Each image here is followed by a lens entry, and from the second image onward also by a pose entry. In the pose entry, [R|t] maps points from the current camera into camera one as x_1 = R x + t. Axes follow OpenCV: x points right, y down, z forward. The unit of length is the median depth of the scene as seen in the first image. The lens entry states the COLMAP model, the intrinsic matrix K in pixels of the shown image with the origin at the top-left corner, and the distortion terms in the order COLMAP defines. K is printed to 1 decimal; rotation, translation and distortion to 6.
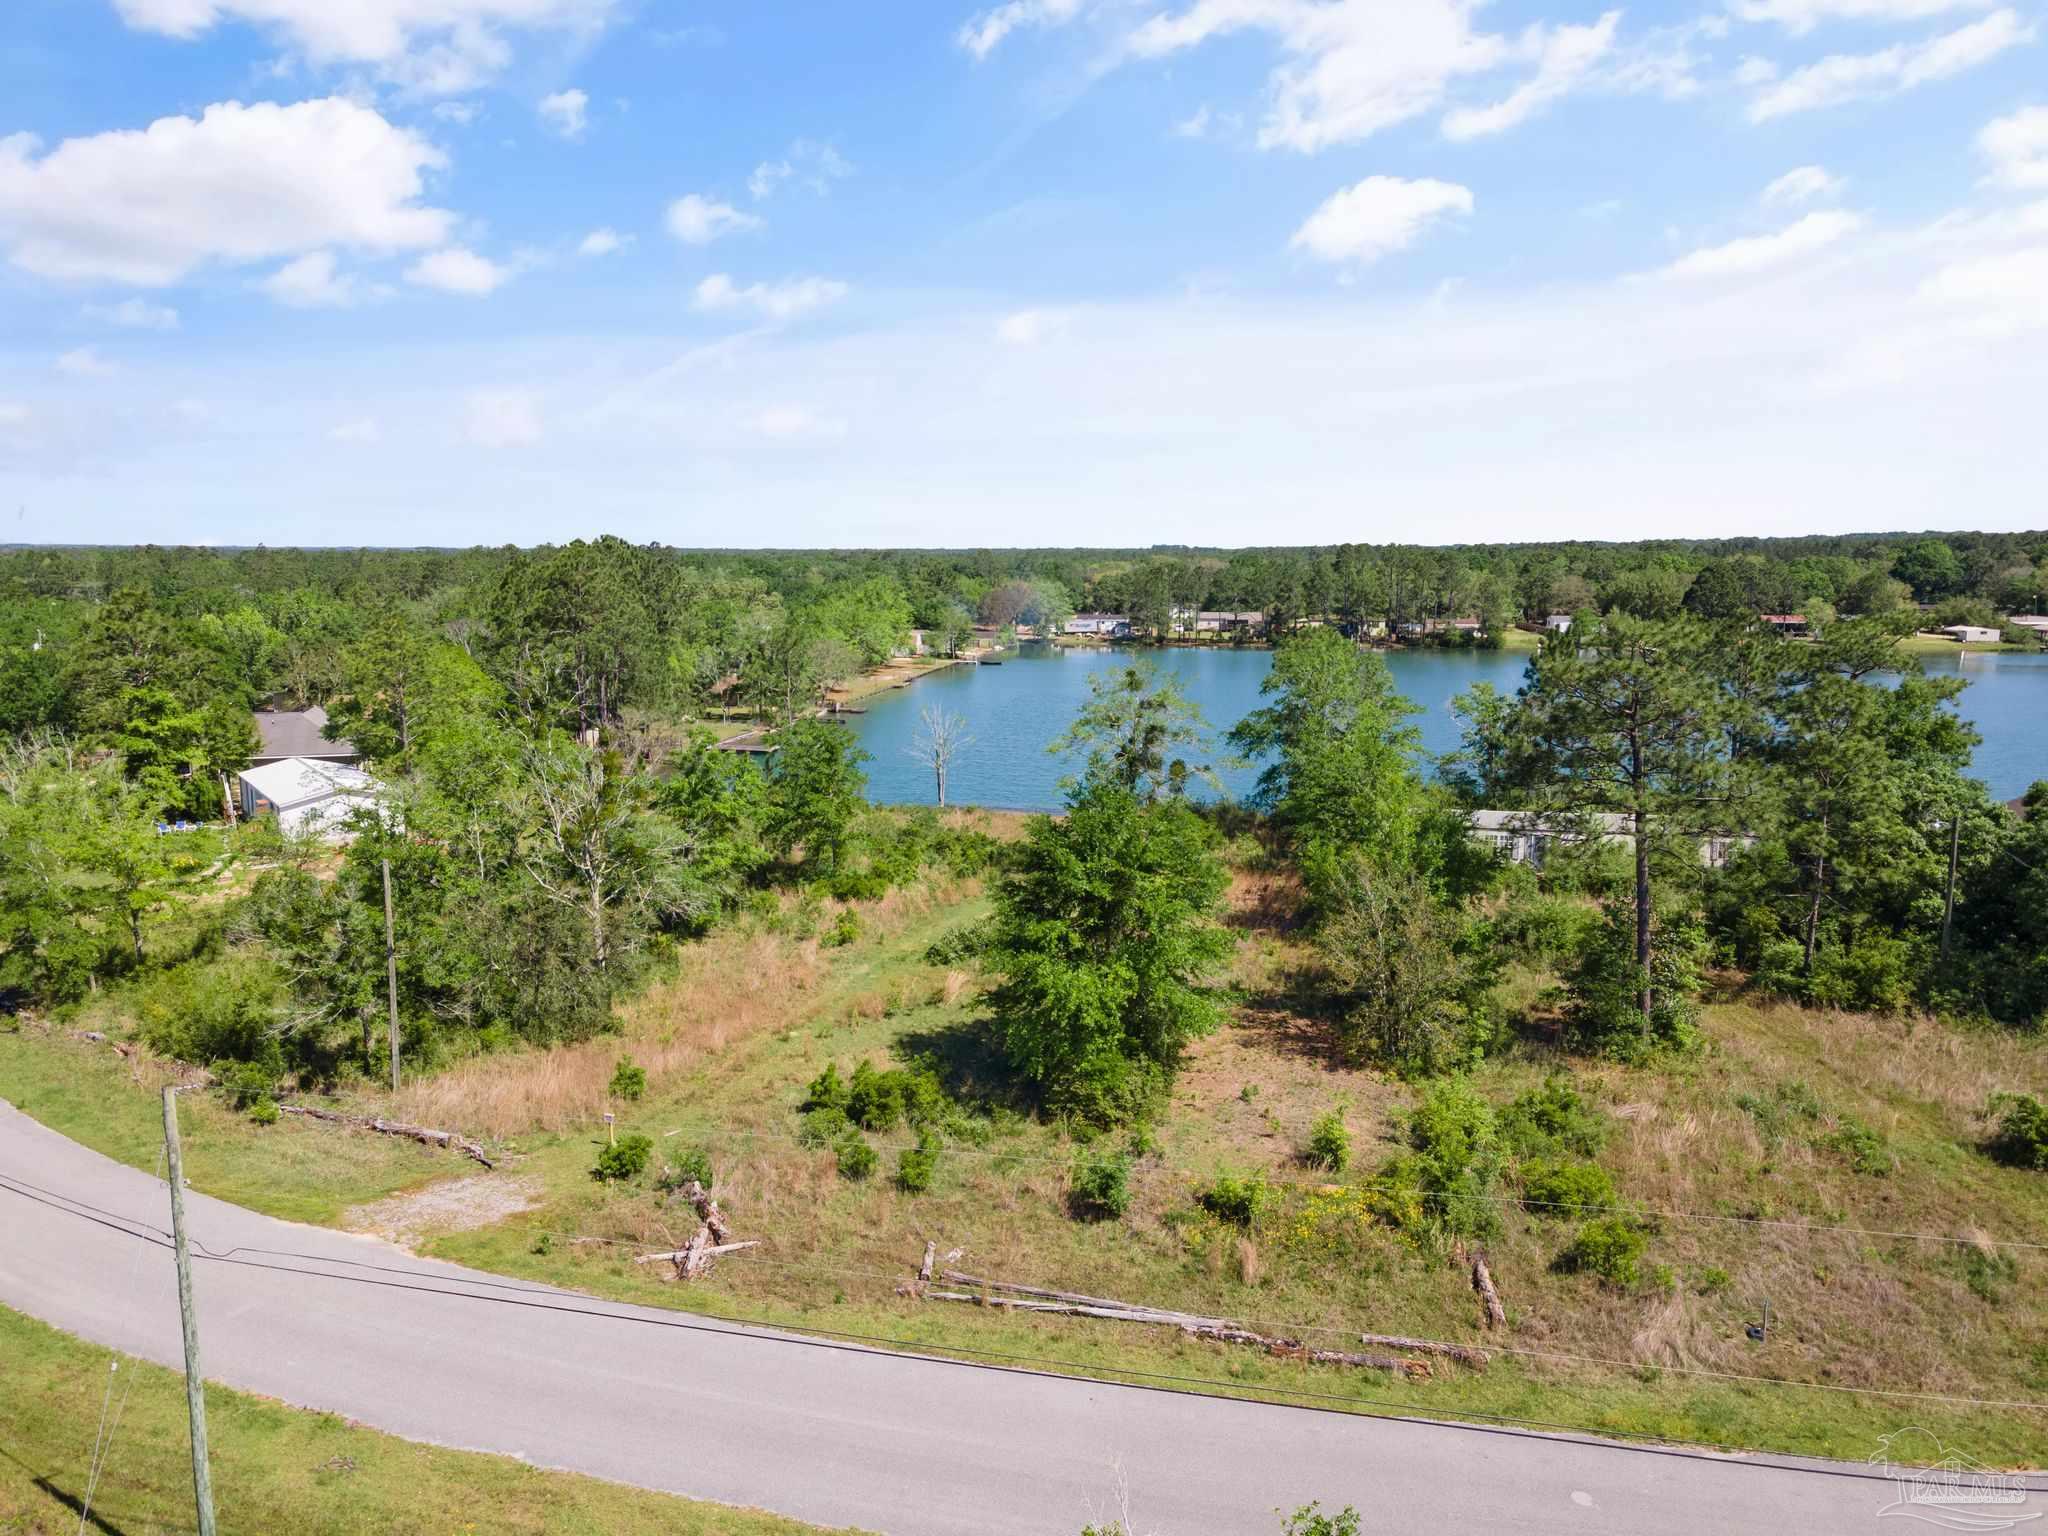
lens RADIAL K [[1509.0, 0, 1024.0], [0, 1509.0, 768.0], [0, 0, 1]] dist [0.014664, 0.069129]
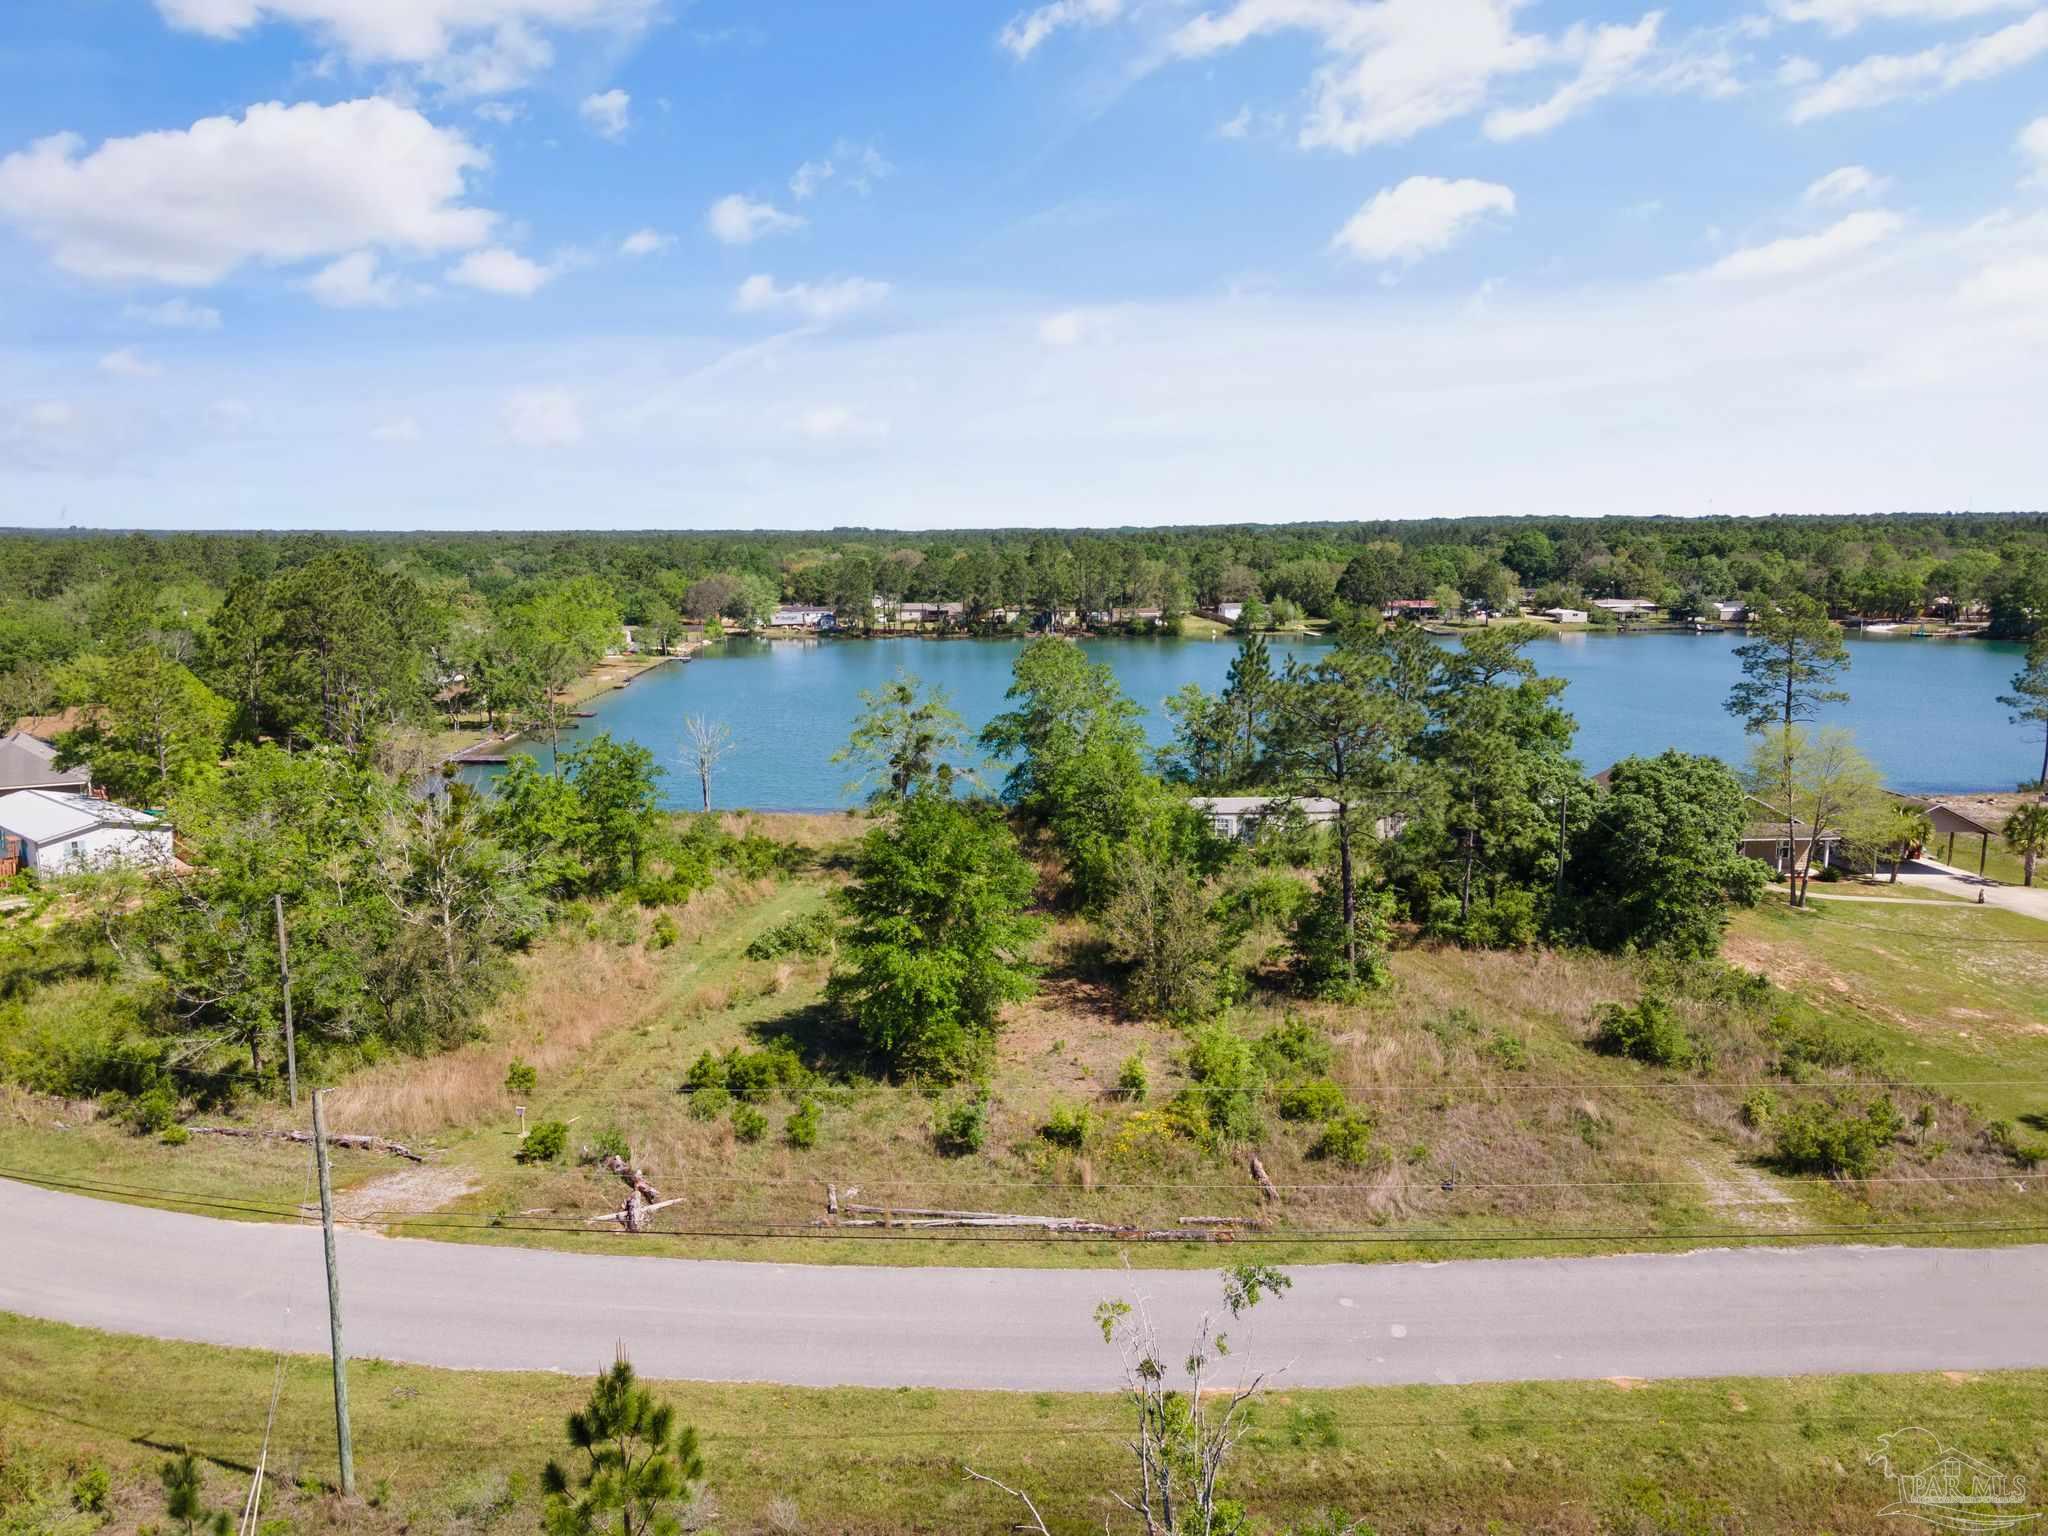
lens RADIAL K [[1504.1, 0, 1024.0], [0, 1504.1, 768.0], [0, 0, 1]] dist [0.052139, -0.005852]
pose [[0.977772, -0.036239, 0.206514, -0.110106], [0.033452, 0.999296, 0.016974, -0.029892], [-0.206983, -0.009688, 0.978296, -0.170680]]
